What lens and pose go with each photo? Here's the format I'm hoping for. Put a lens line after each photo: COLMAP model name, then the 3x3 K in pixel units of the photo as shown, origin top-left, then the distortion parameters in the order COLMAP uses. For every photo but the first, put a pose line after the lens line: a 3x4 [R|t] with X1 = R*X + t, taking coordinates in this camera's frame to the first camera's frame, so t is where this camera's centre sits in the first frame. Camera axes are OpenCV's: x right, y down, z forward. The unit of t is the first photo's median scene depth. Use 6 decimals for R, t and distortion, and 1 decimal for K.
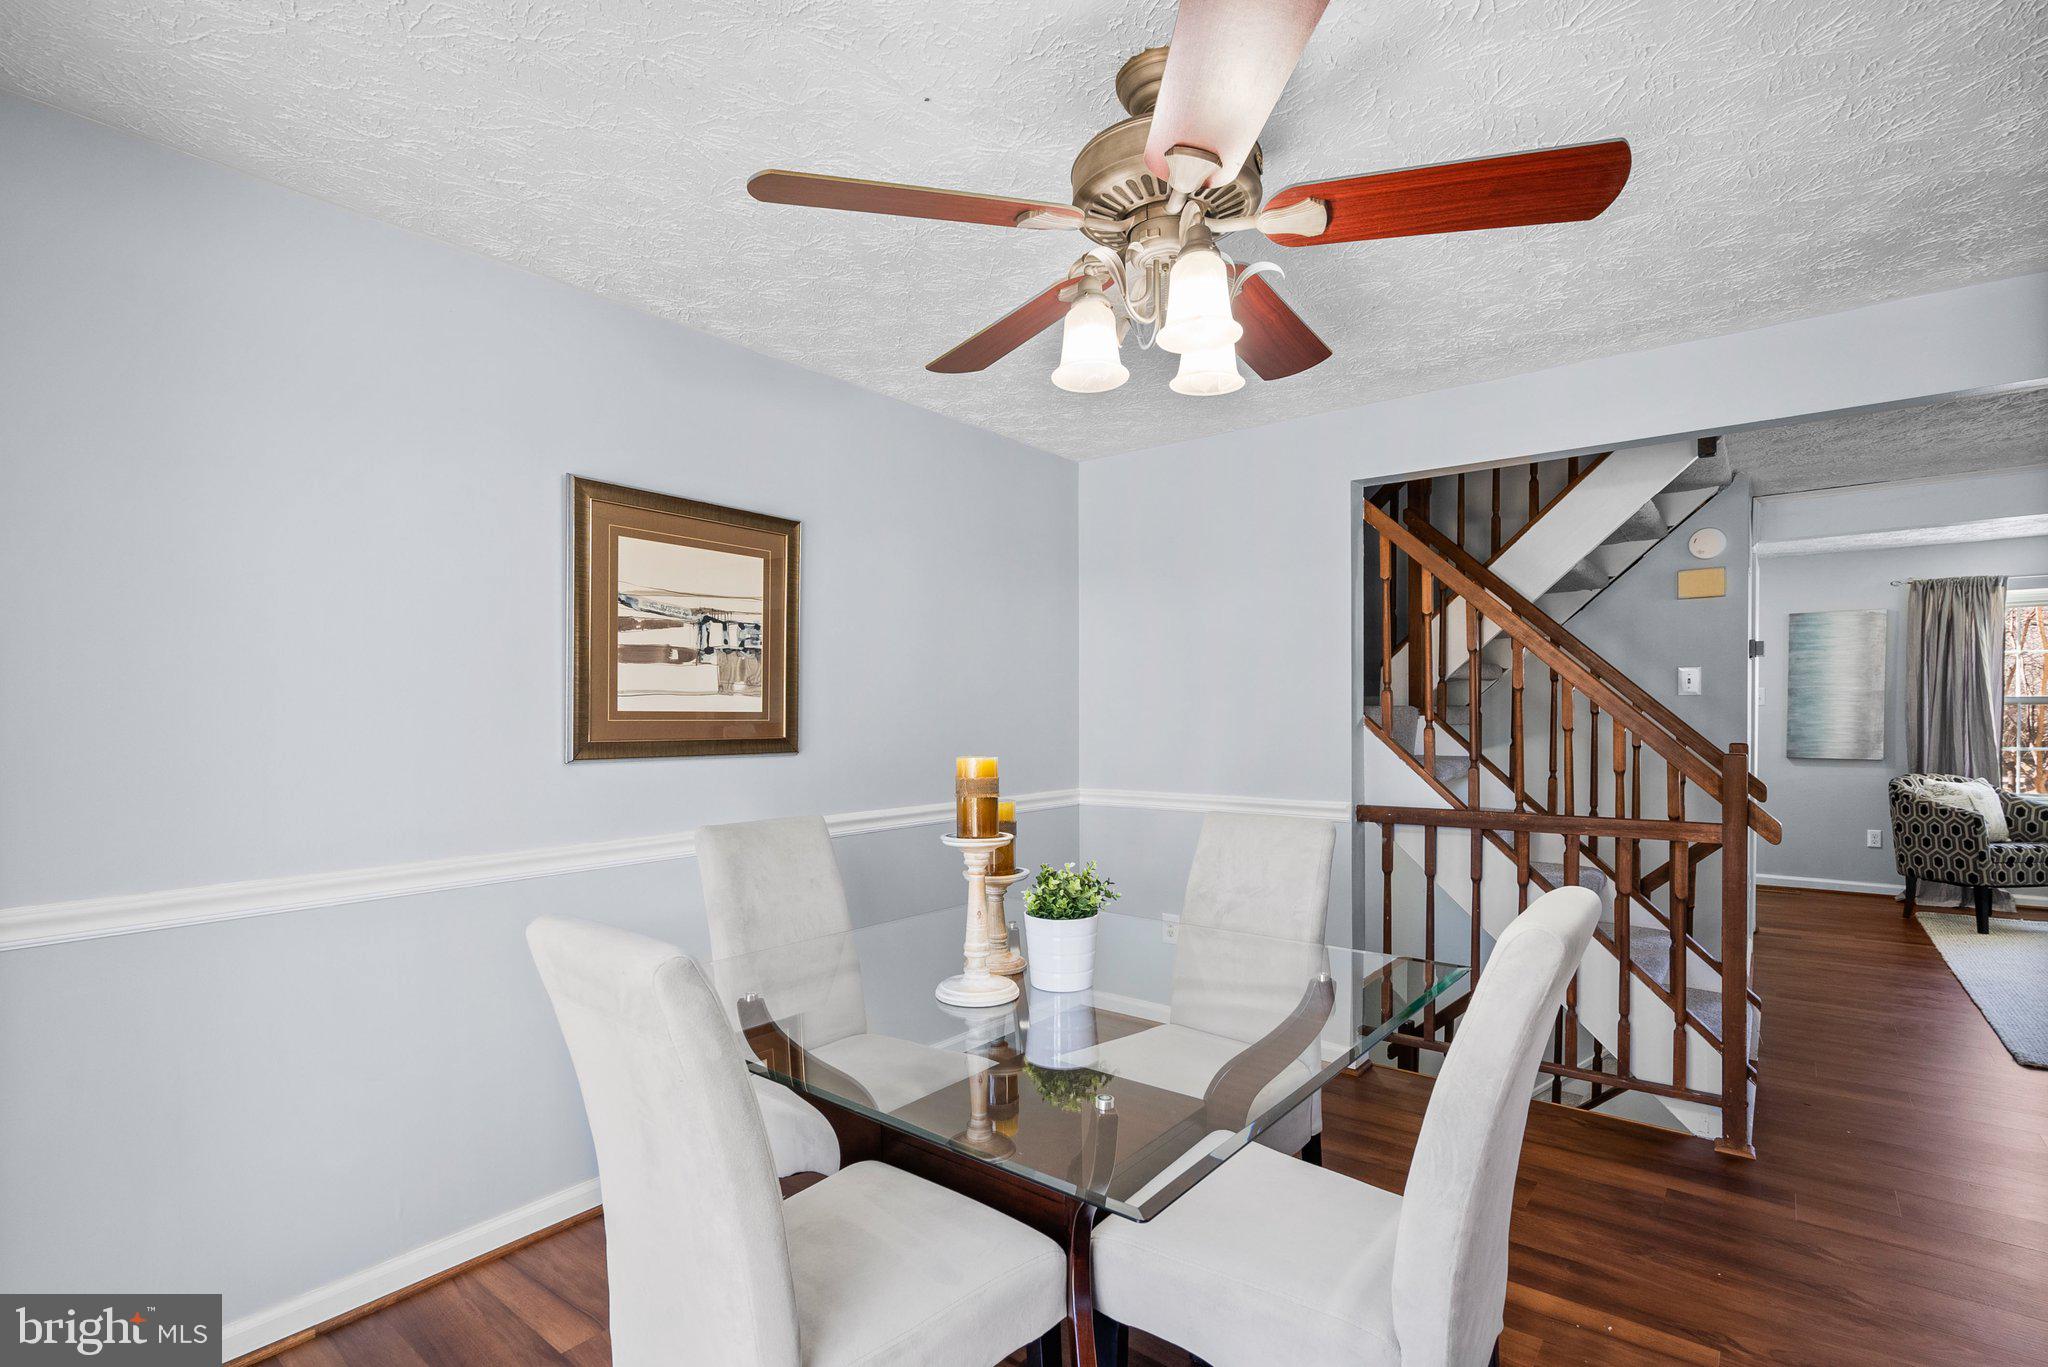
lens RADIAL K [[939.7, 0, 1007.0], [0, 939.7, 724.0], [0, 0, 1]] dist [0.001827, 0.000014]
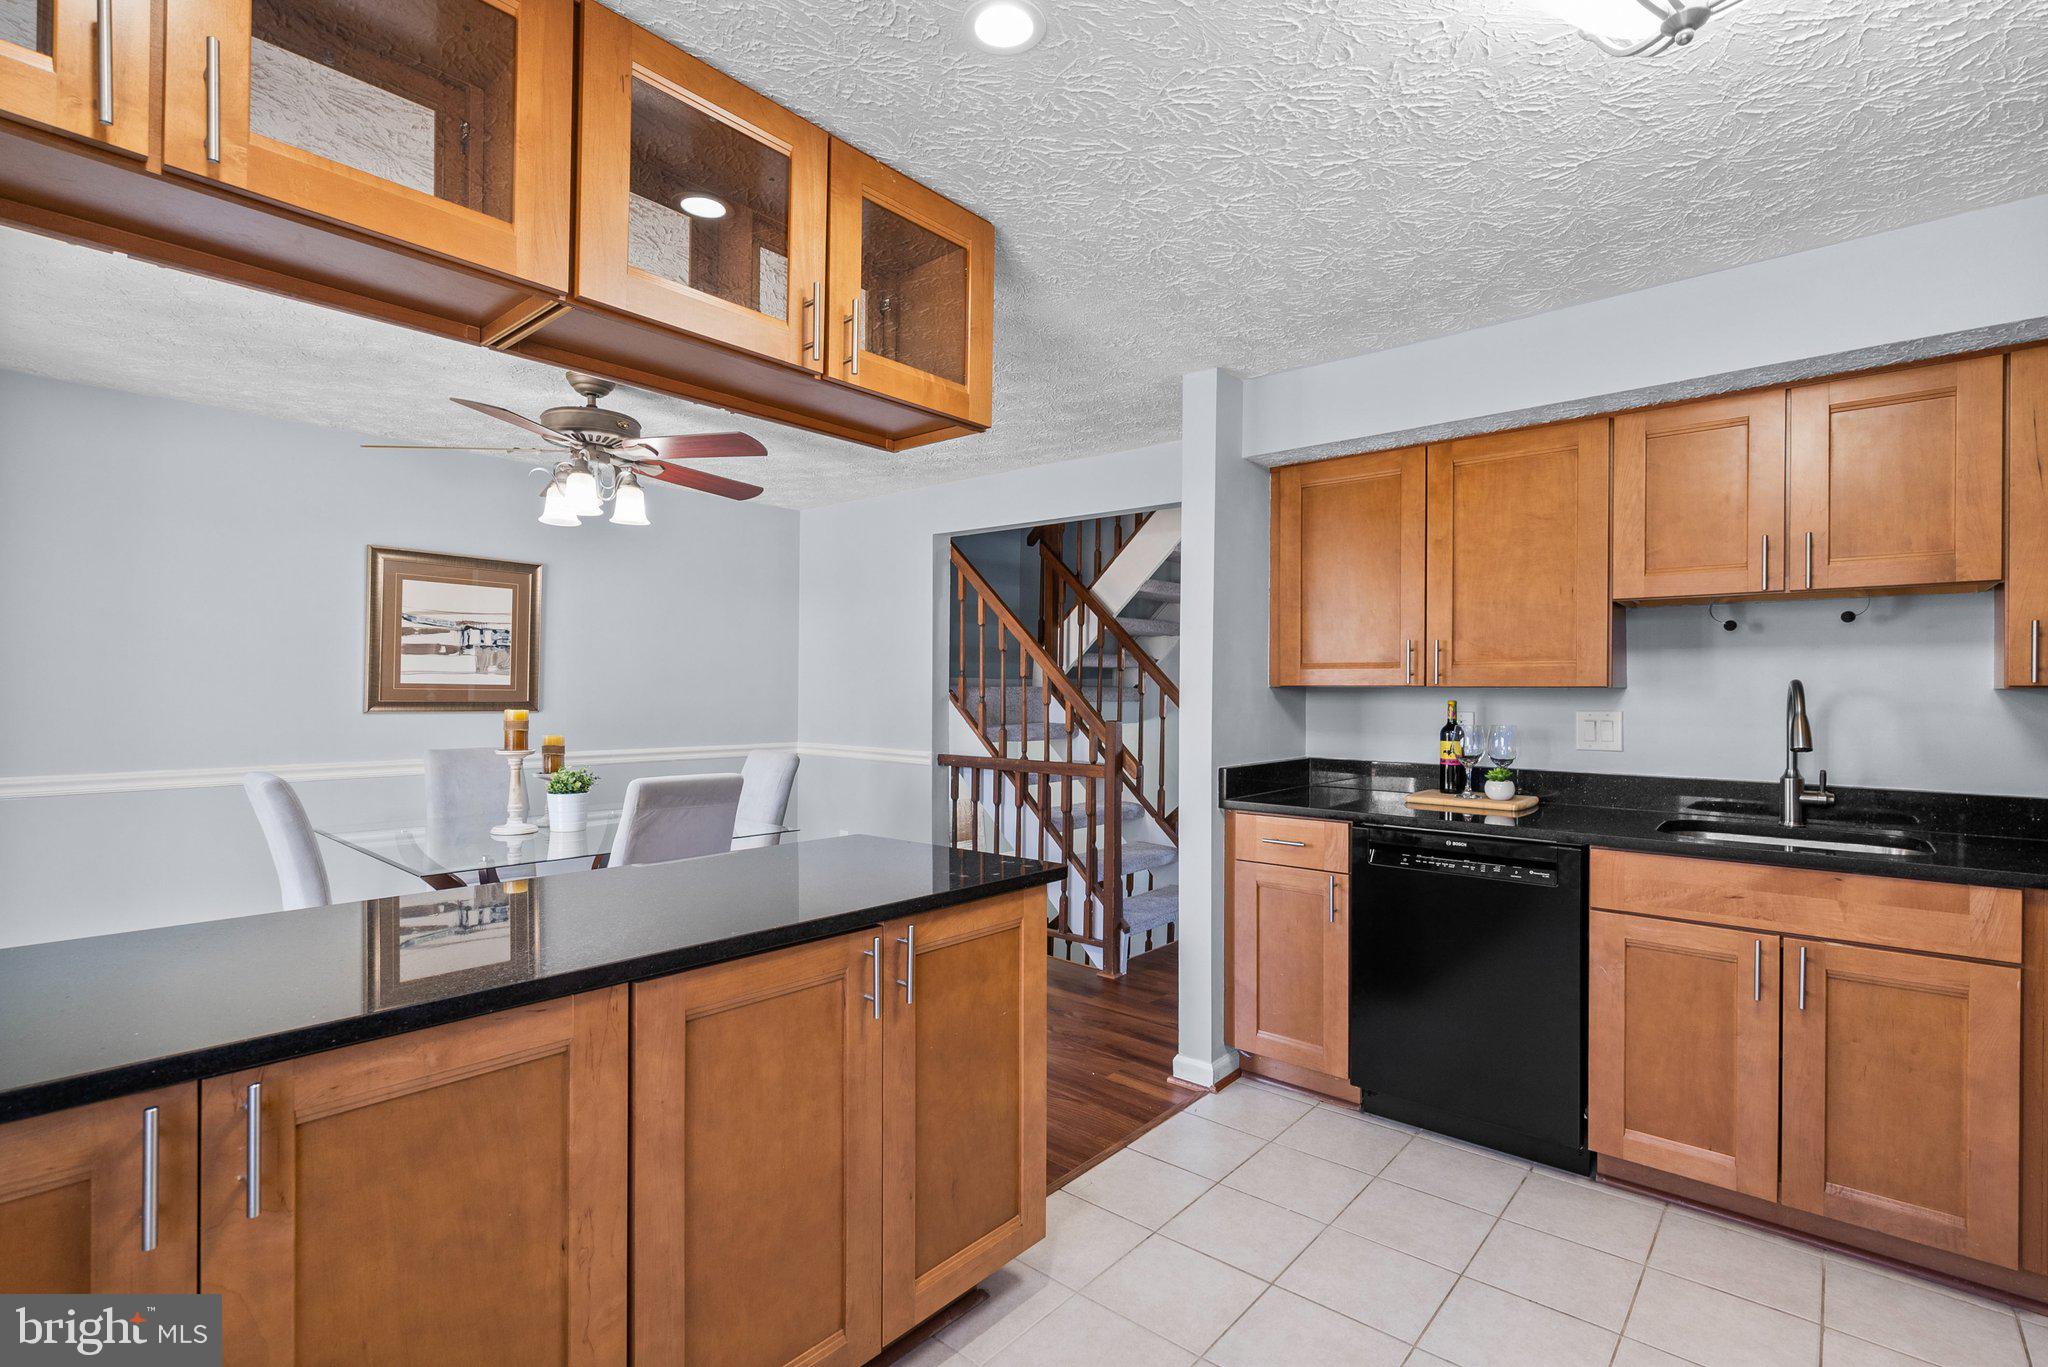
lens RADIAL K [[939.7, 0, 1026.4], [0, 939.7, 687.9], [0, 0, 1]] dist [0.001827, 0.000014]
pose [[0.998989, 0.014357, -0.042601, 0.690449], [-0.014944, 0.999797, -0.013507, 0.000591], [0.042398, 0.014130, 0.999001, -0.562593]]
